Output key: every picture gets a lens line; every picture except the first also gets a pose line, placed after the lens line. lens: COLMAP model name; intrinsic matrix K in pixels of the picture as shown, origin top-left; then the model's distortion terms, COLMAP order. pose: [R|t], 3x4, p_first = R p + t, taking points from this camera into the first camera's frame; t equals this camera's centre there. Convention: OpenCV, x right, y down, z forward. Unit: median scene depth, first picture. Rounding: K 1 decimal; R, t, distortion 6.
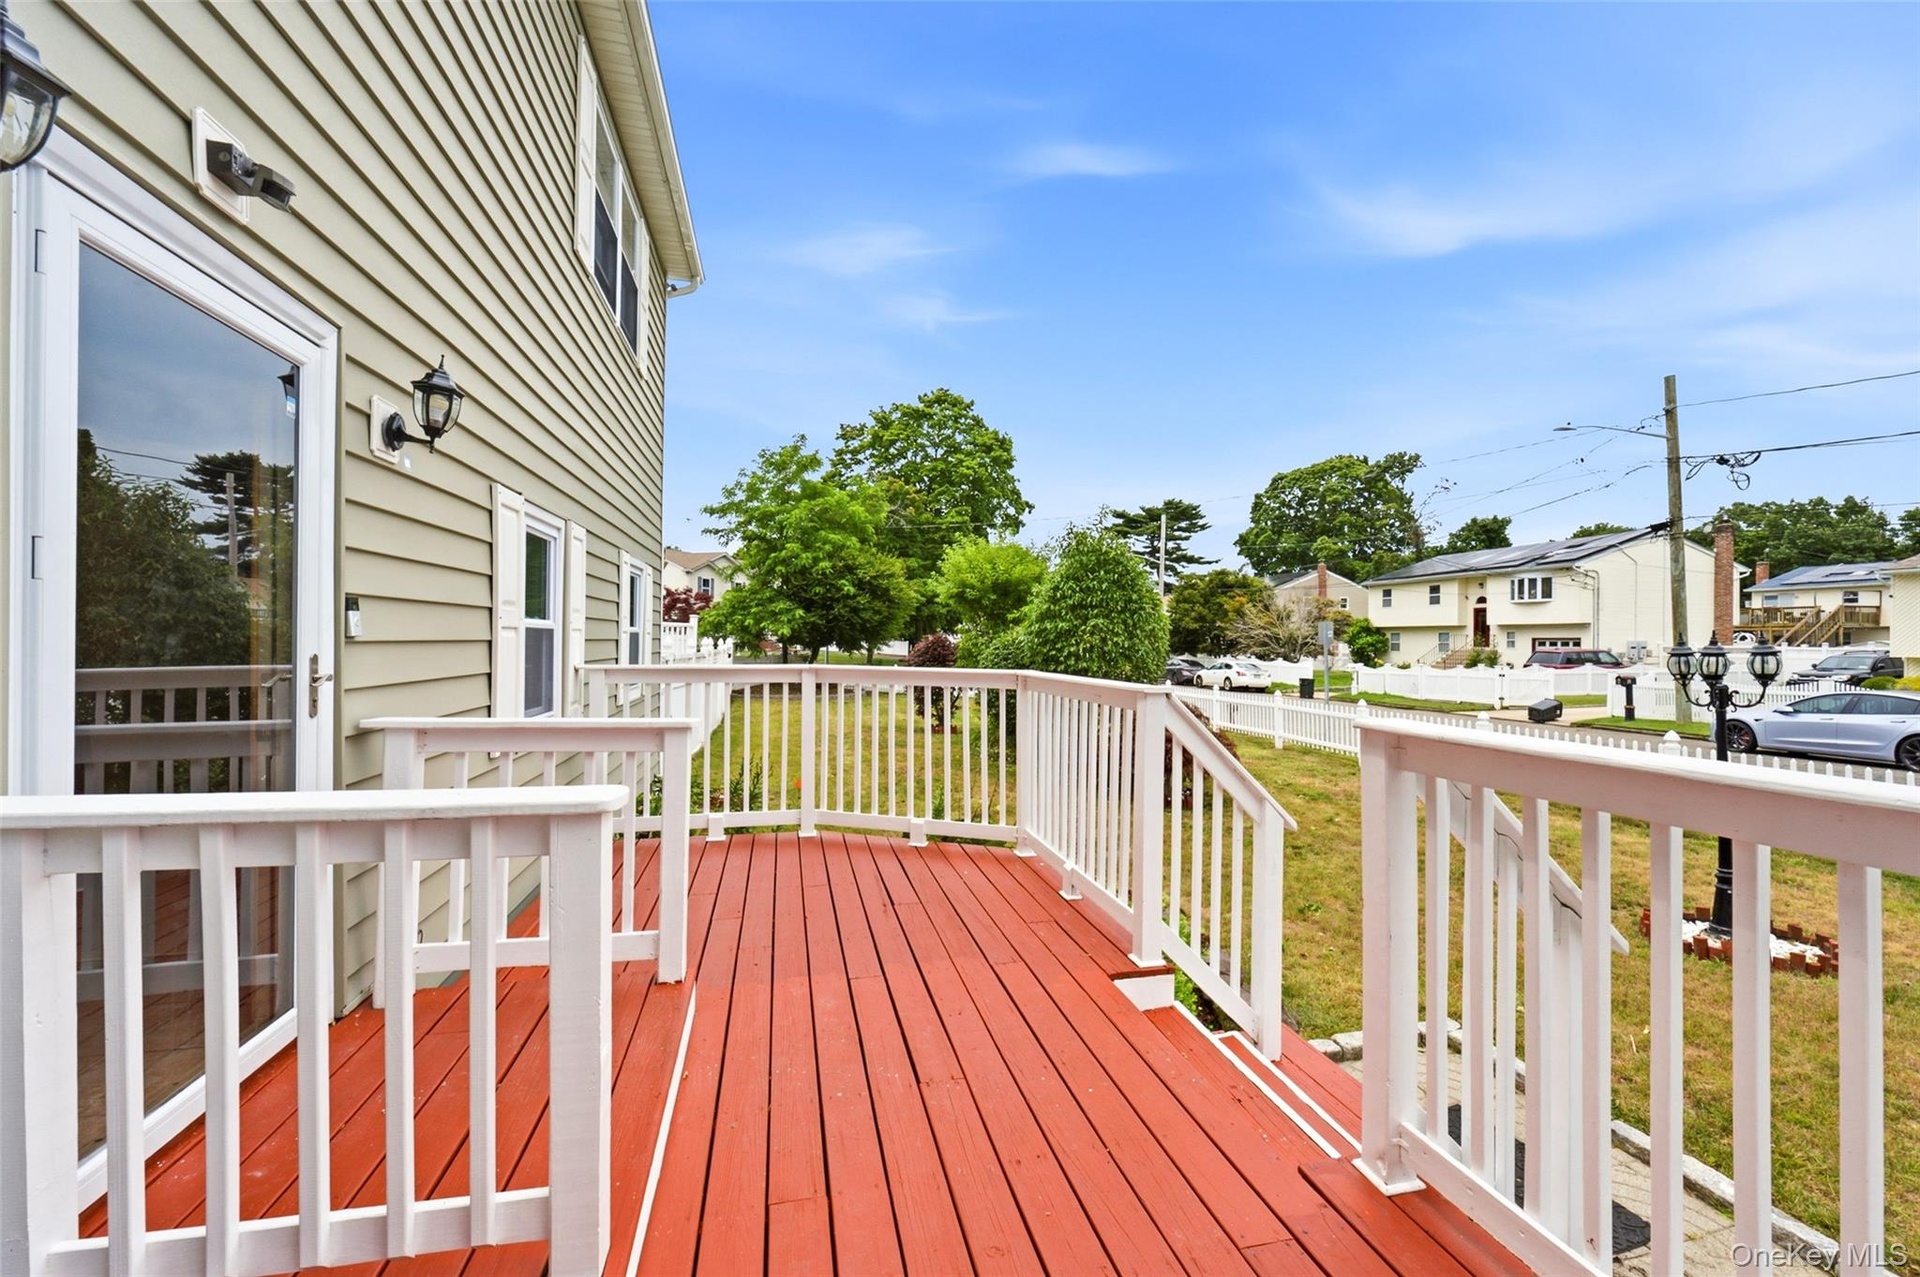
lens RADIAL K [[780.2, 0, 960.0], [0, 780.2, 638.5], [0, 0, 1]] dist [0.002235, 0.000025]
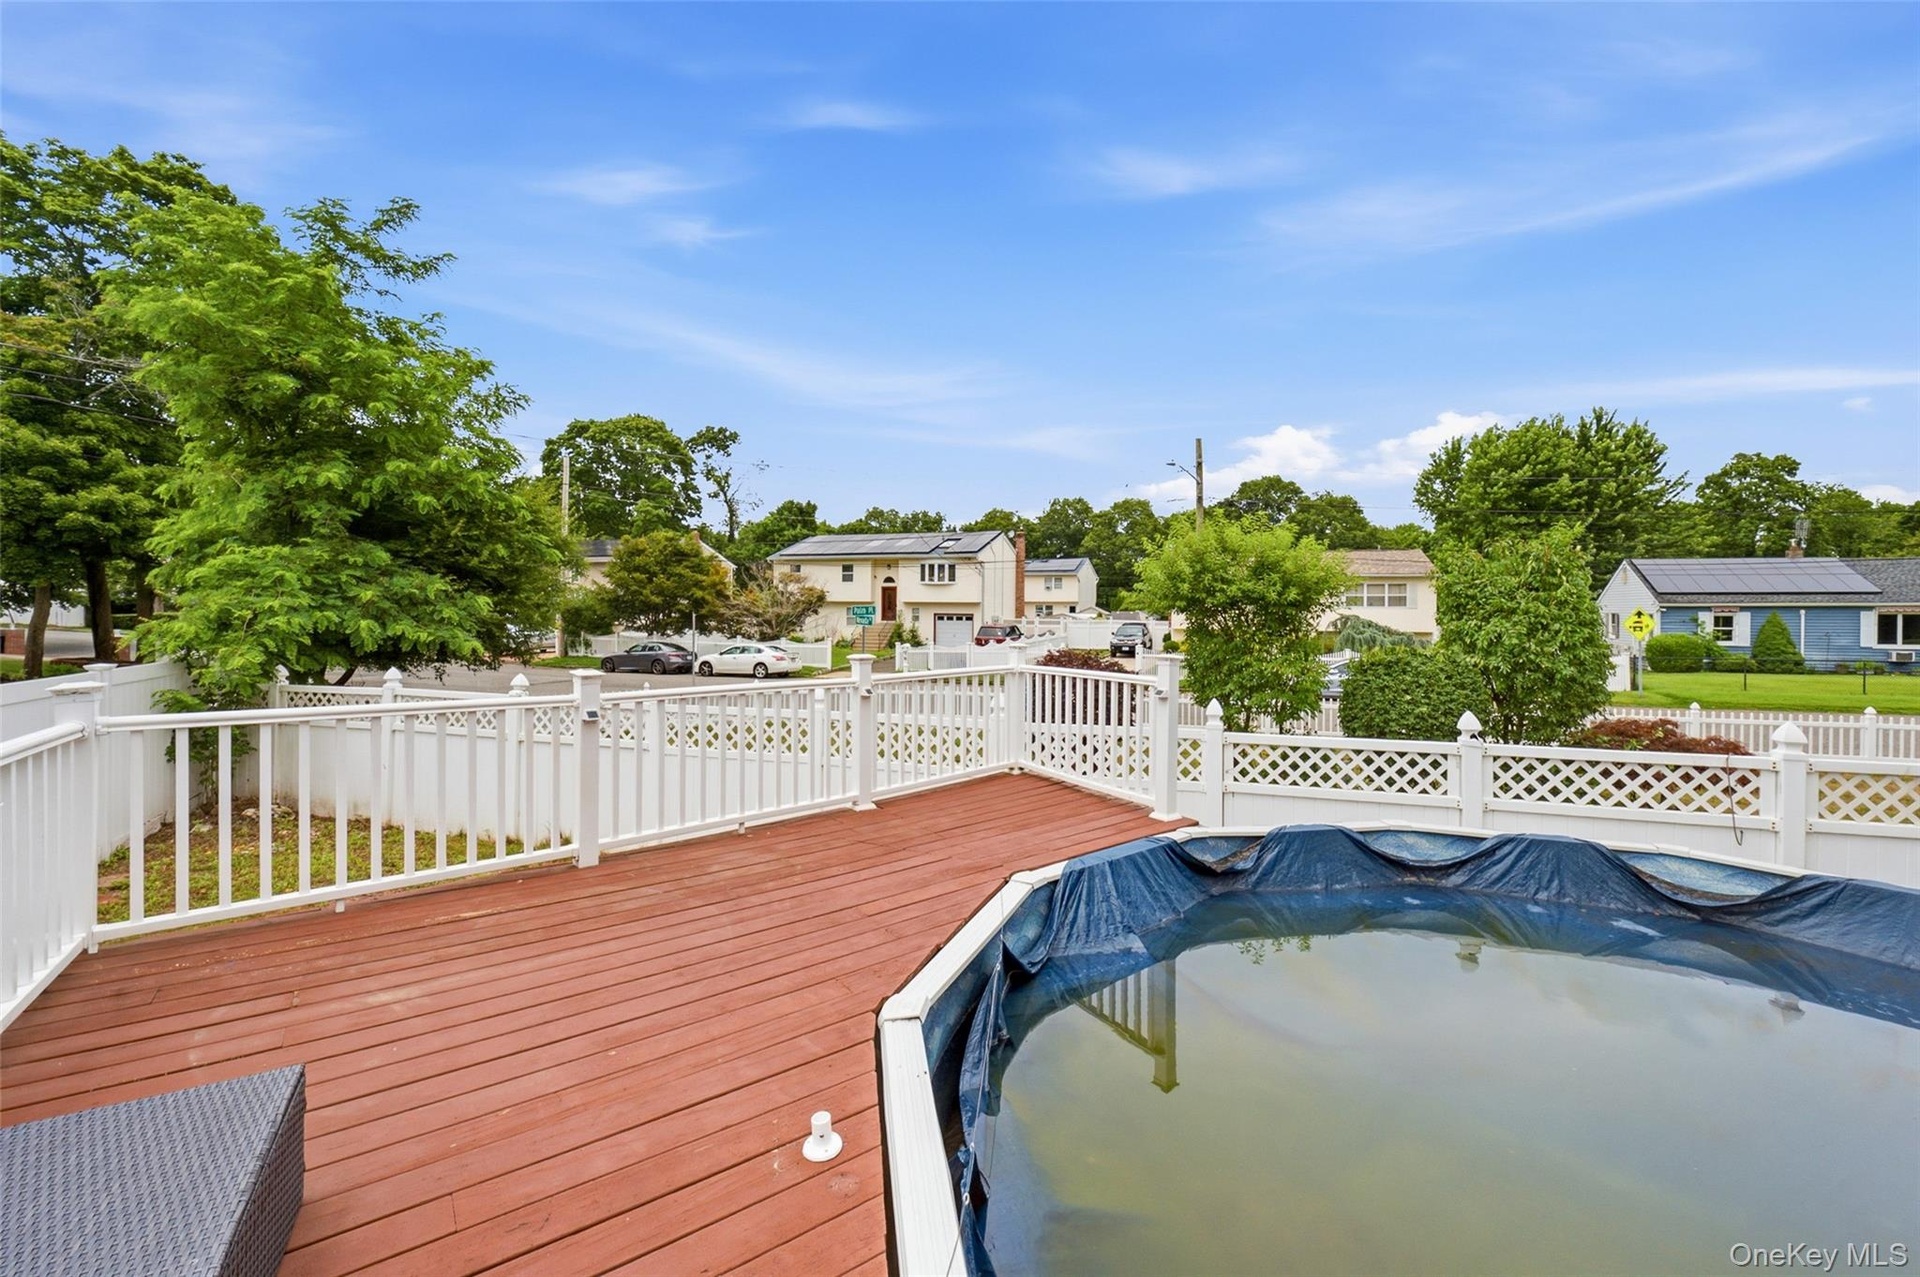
lens RADIAL K [[796.8, 0, 958.3], [0, 796.8, 611.6], [0, 0, 1]] dist [-0.001586, -0.000350]
pose [[0.514899, -0.008952, 0.857204, -0.286716], [-0.004602, 0.999902, 0.013207, -0.019144], [-0.857238, -0.010745, 0.514808, 0.320356]]
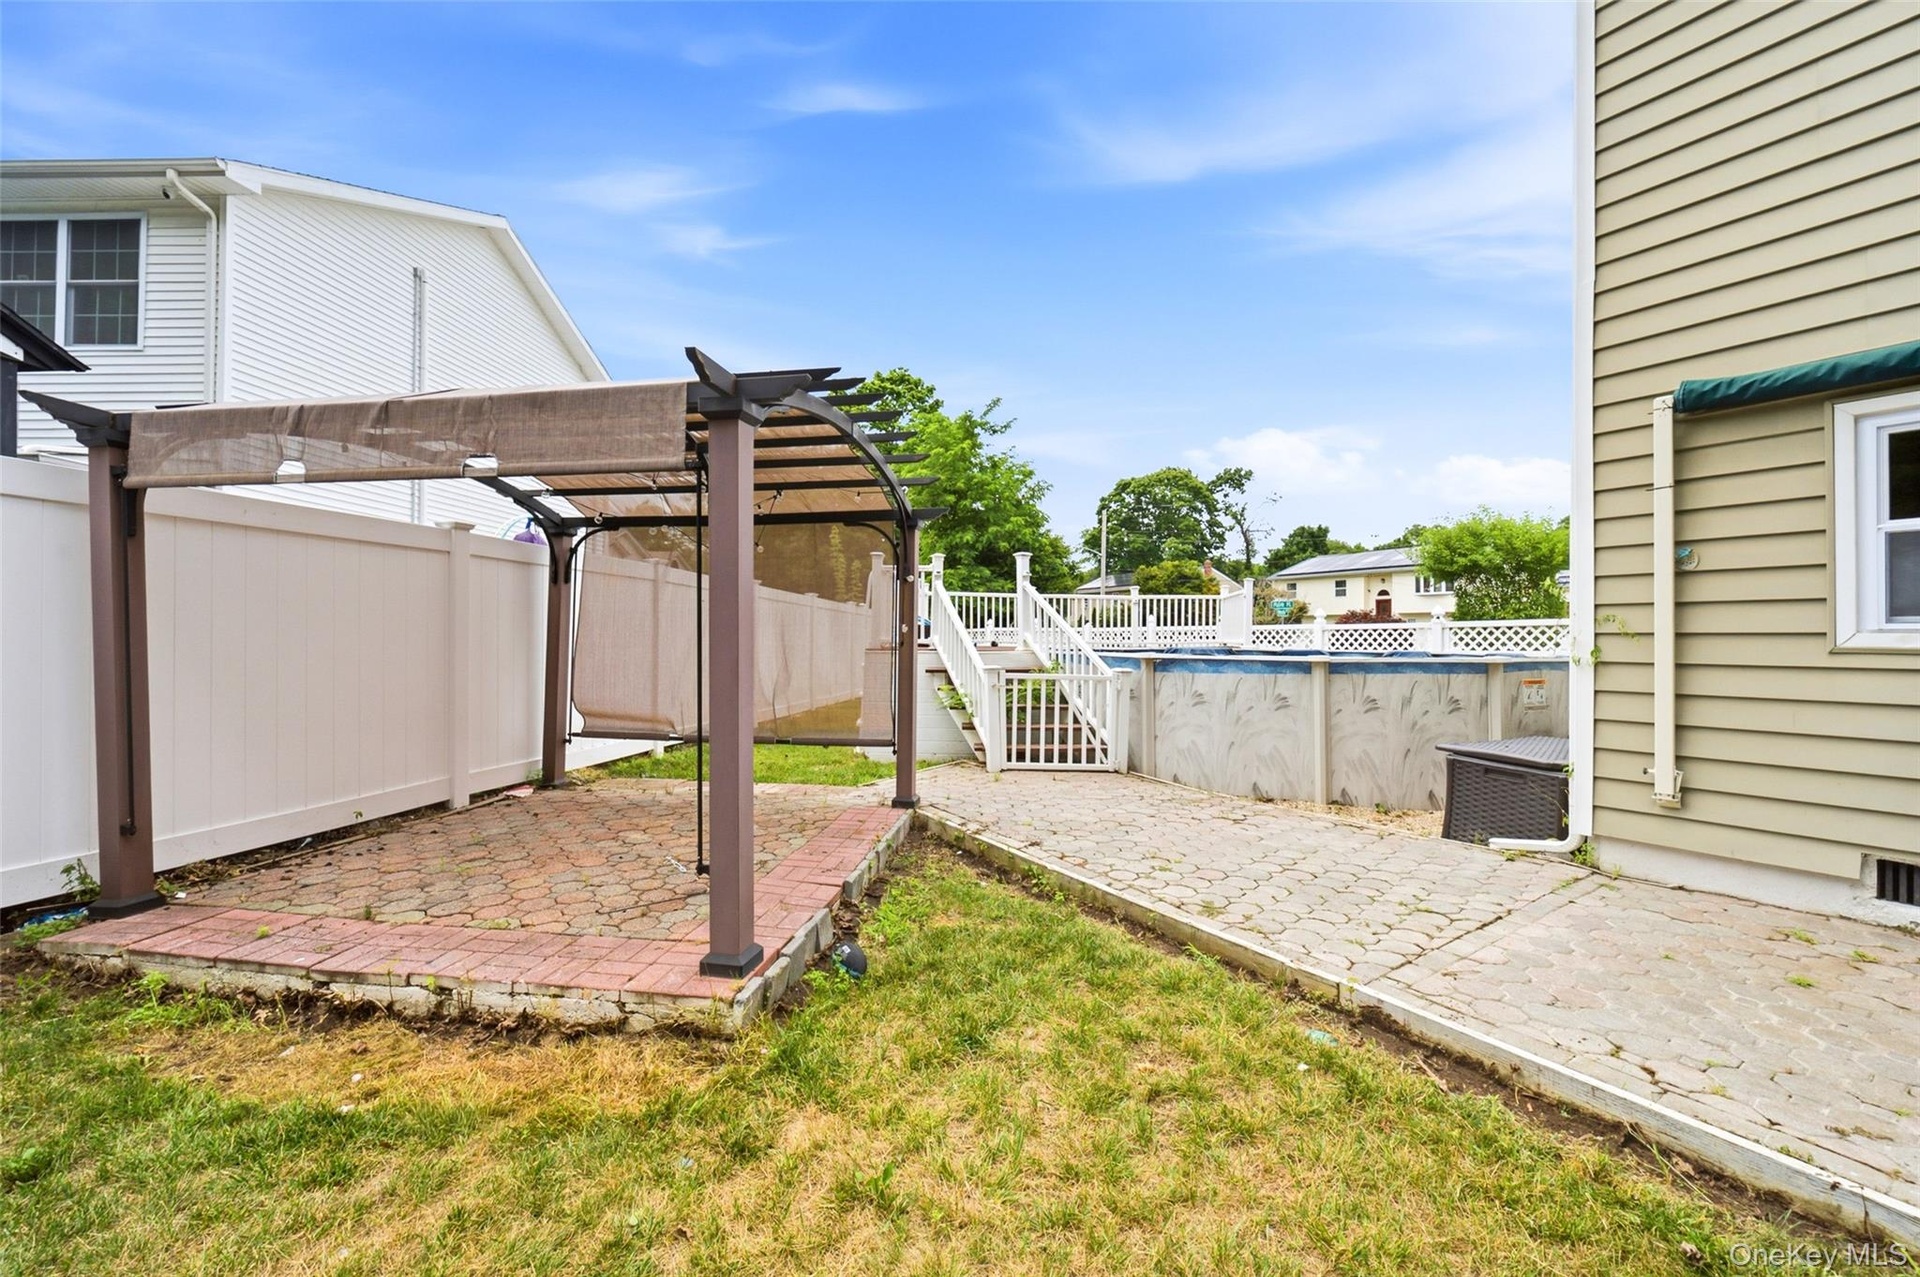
lens RADIAL K [[766.9, 0, 952.2], [0, 766.9, 632.5], [0, 0, 1]] dist [-0.000633, -0.000070]
pose [[0.941558, -0.004183, 0.336825, -0.366841], [0.005061, 0.999986, -0.001729, 0.010931], [-0.336813, 0.003333, 0.941566, 0.112518]]
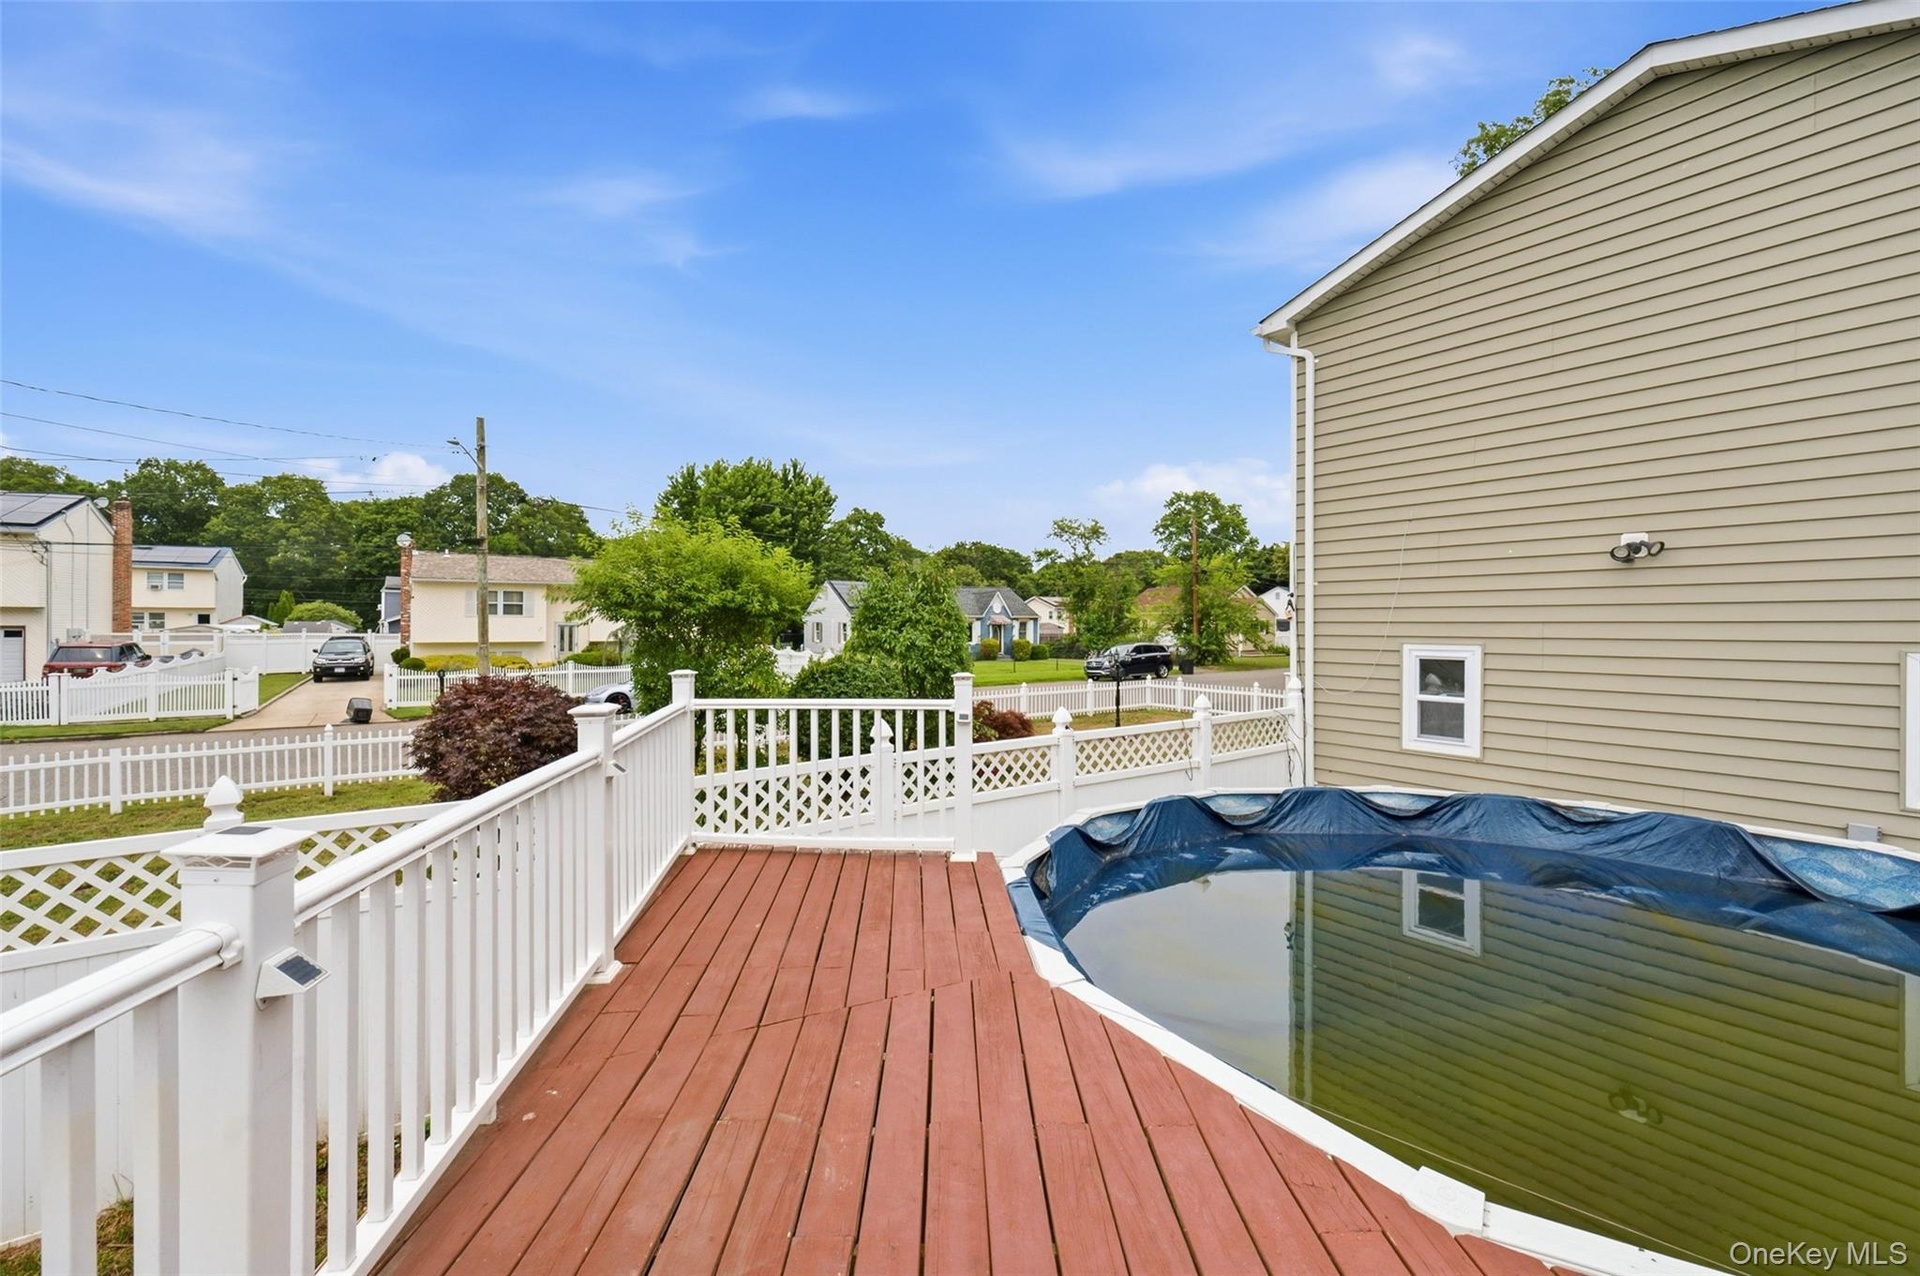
lens RADIAL K [[792.1, 0, 955.0], [0, 792.1, 625.4], [0, 0, 1]] dist [-0.002304, -0.000678]
pose [[-0.402391, -0.013847, 0.915363, -0.256585], [-0.012449, 0.999876, 0.009653, -0.018251], [-0.915383, -0.007511, -0.402514, 0.422944]]
